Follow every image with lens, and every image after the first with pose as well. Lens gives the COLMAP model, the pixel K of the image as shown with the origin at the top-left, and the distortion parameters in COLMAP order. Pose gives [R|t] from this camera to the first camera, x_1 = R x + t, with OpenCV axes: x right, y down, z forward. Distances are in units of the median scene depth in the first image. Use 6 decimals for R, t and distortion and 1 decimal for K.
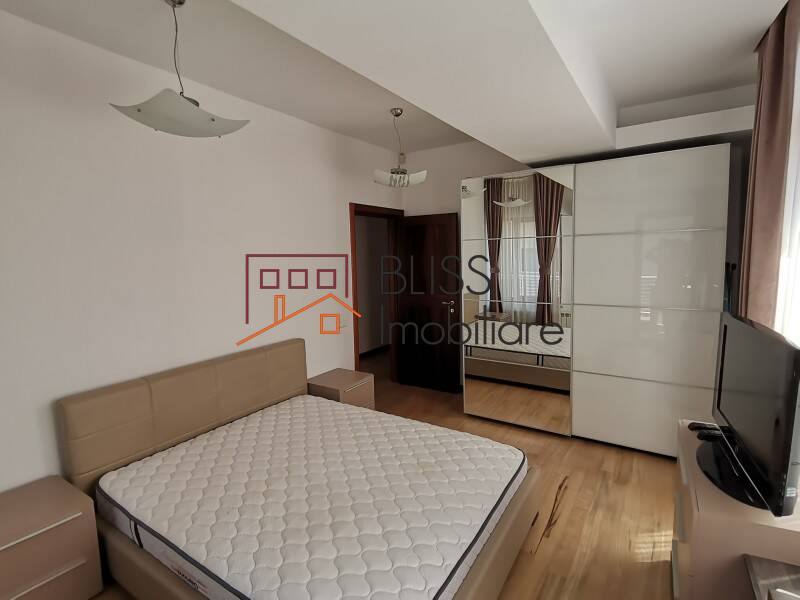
lens RADIAL K [[411.2, 0, 400.0], [0, 411.2, 300.0], [0, 0, 1]] dist [0.001375, 0.000102]
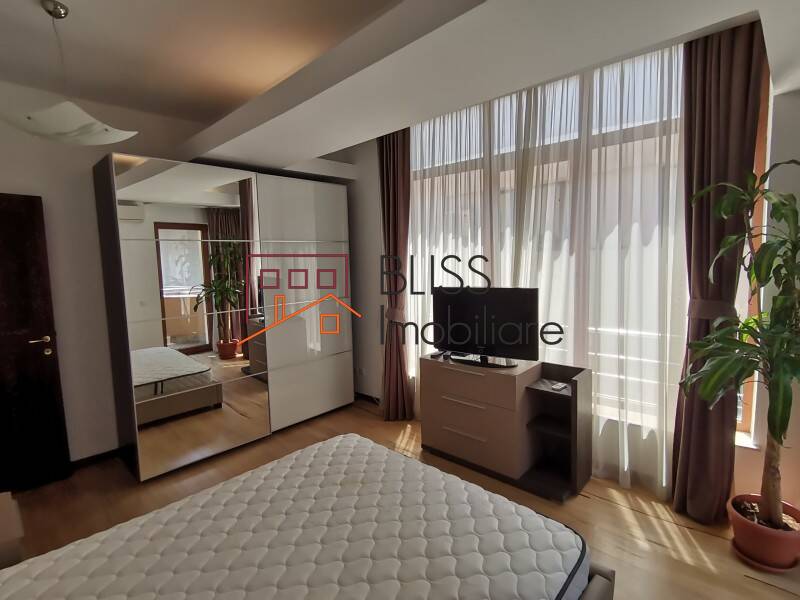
lens RADIAL K [[393.7, 0, 404.3], [0, 393.7, 293.9], [0, 0, 1]] dist [0.015230, -0.000048]
pose [[0.172372, -0.065103, 0.982878, -0.488475], [0.142672, 0.988942, 0.040484, -0.011084], [-0.974645, 0.133250, 0.179754, 0.452579]]
